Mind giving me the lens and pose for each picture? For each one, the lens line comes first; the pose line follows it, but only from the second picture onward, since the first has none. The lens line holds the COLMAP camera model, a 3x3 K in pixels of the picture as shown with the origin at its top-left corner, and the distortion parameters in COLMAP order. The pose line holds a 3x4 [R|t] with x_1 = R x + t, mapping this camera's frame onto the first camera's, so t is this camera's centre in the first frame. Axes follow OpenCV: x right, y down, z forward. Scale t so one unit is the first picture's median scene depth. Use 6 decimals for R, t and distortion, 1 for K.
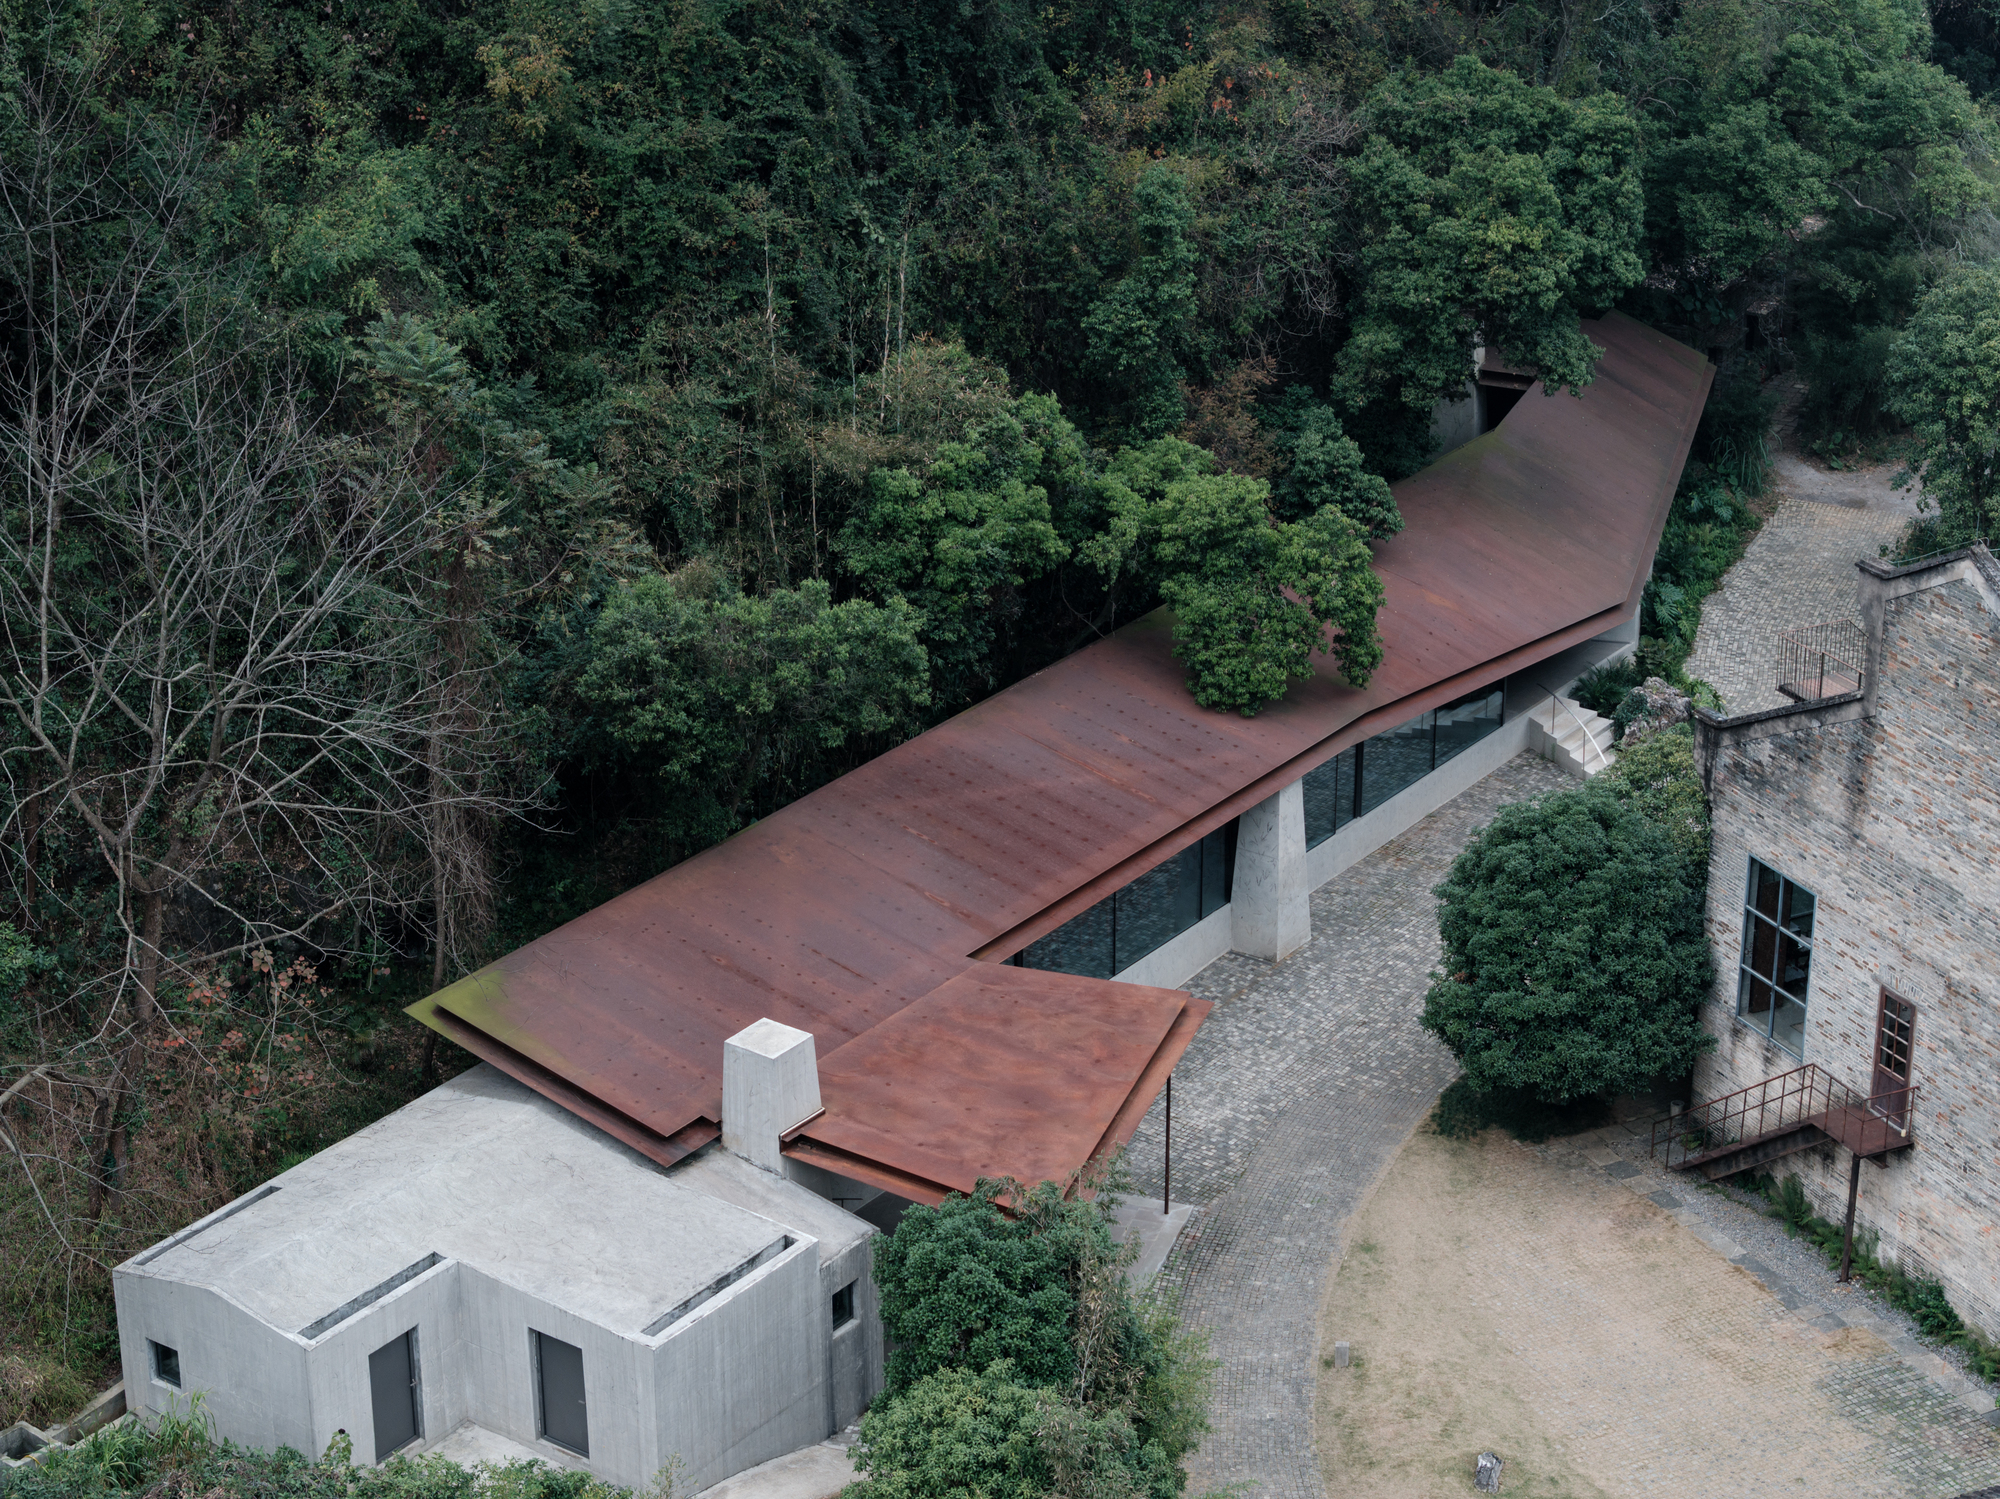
lens RADIAL K [[4021.8, 0, 1000.0], [0, 4021.8, 749.5], [0, 0, 1]] dist [-0.077374, 0.041676]
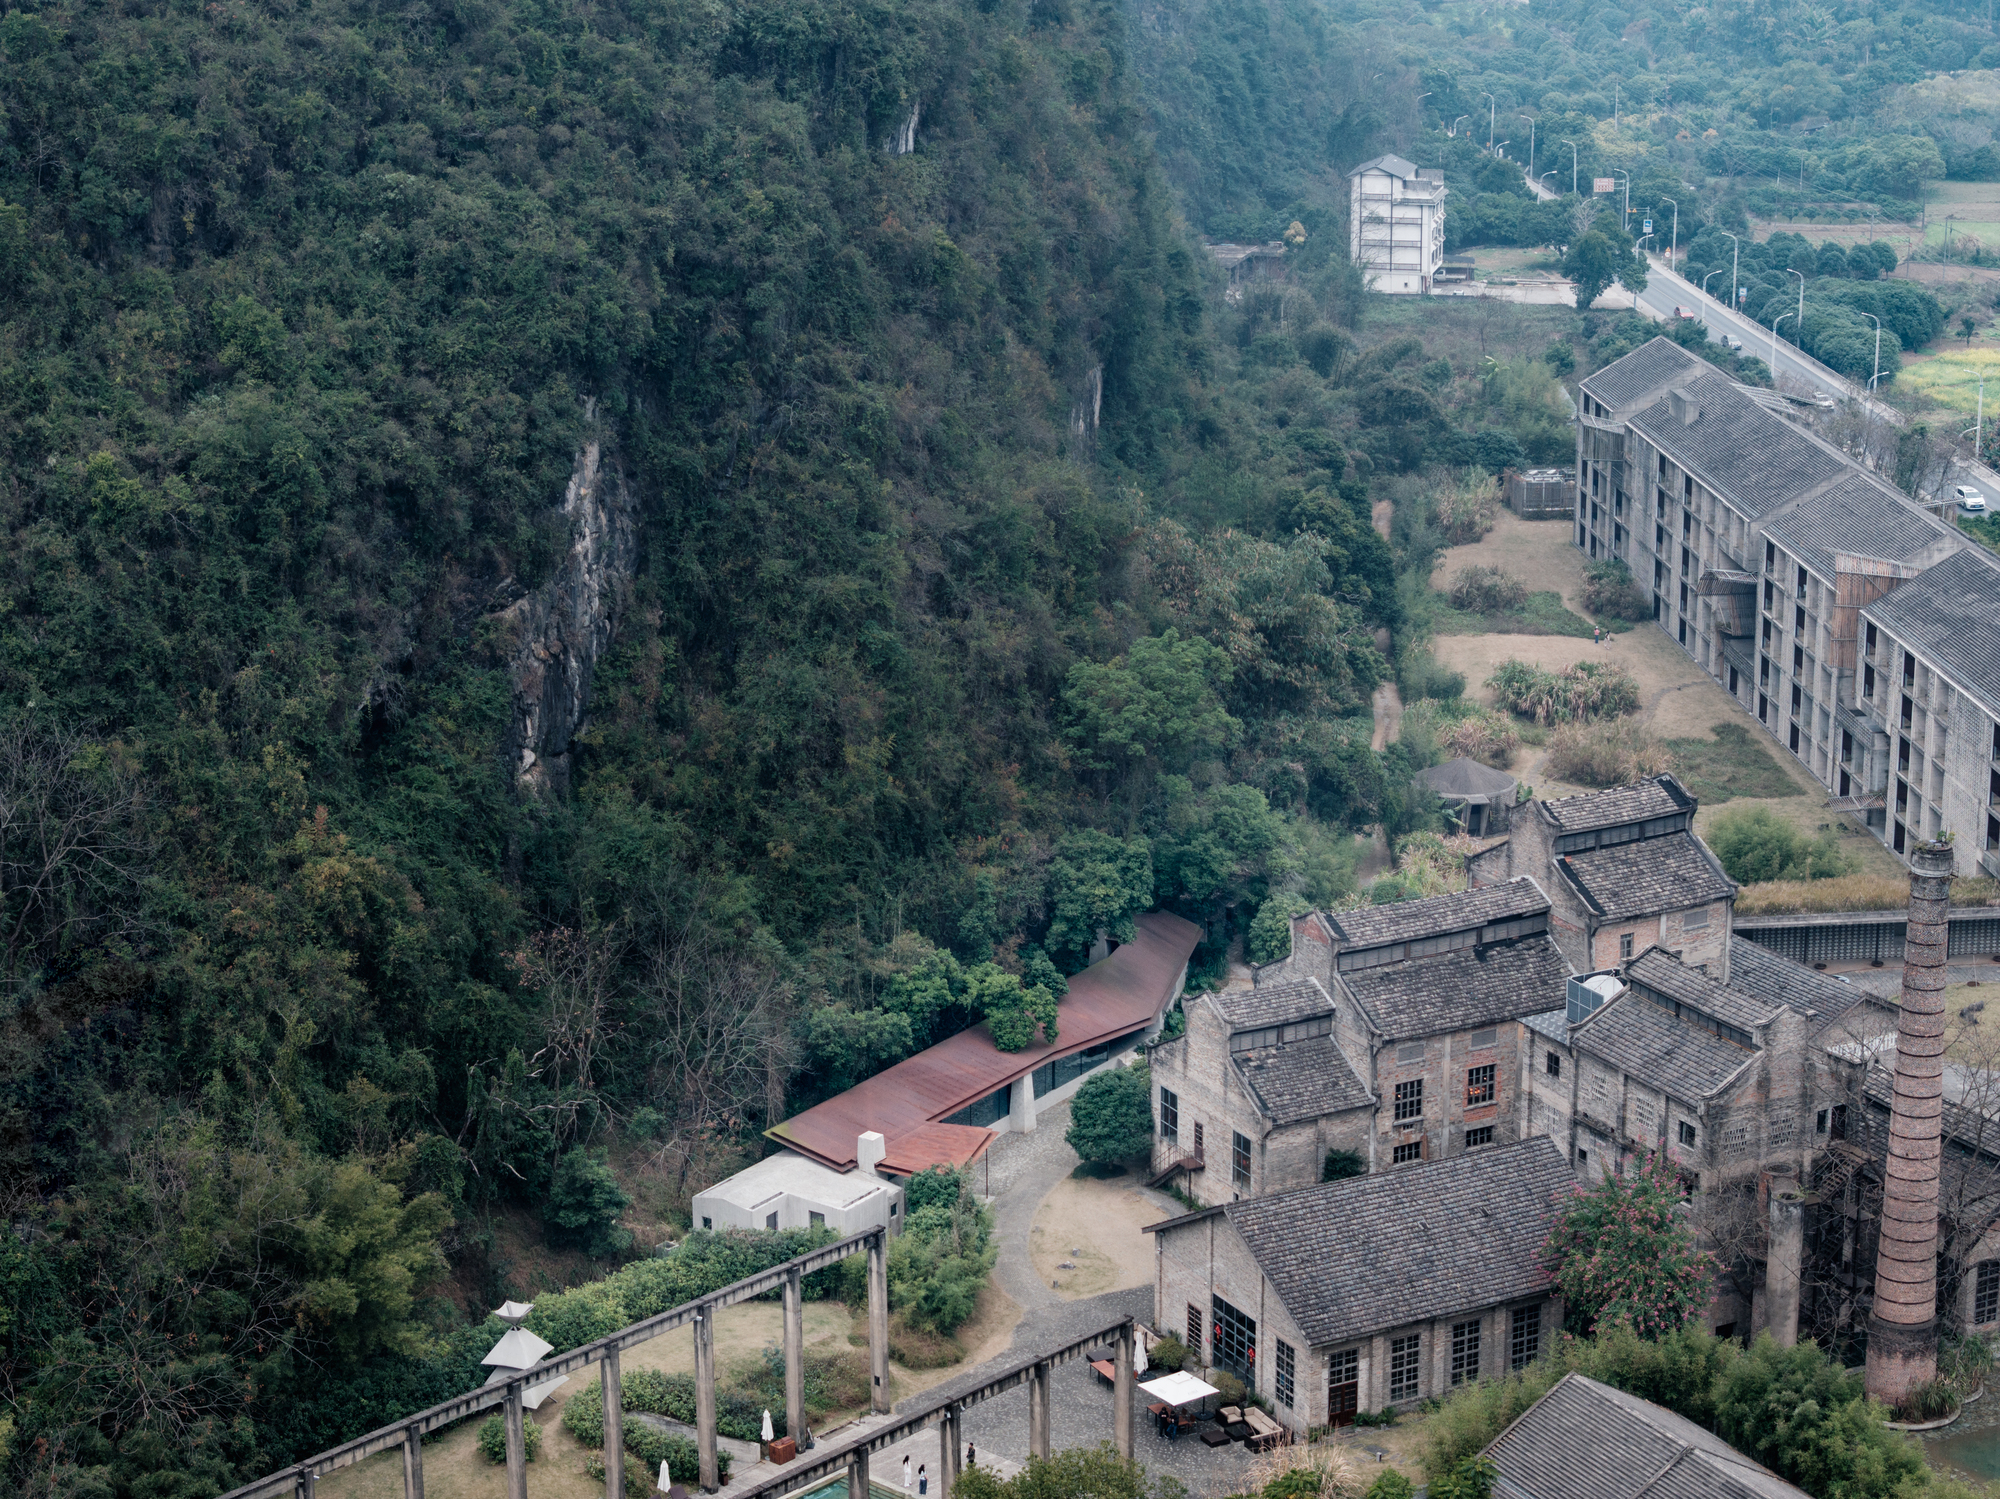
lens RADIAL K [[4021.8, 0, 1000.0], [0, 4021.8, 749.5], [0, 0, 1]] dist [-0.077374, 0.041676]
pose [[0.999520, -0.013564, 0.027870, -0.031679], [0.016987, 0.991824, -0.126477, 0.152401], [-0.025927, 0.126890, 0.991578, -2.103807]]
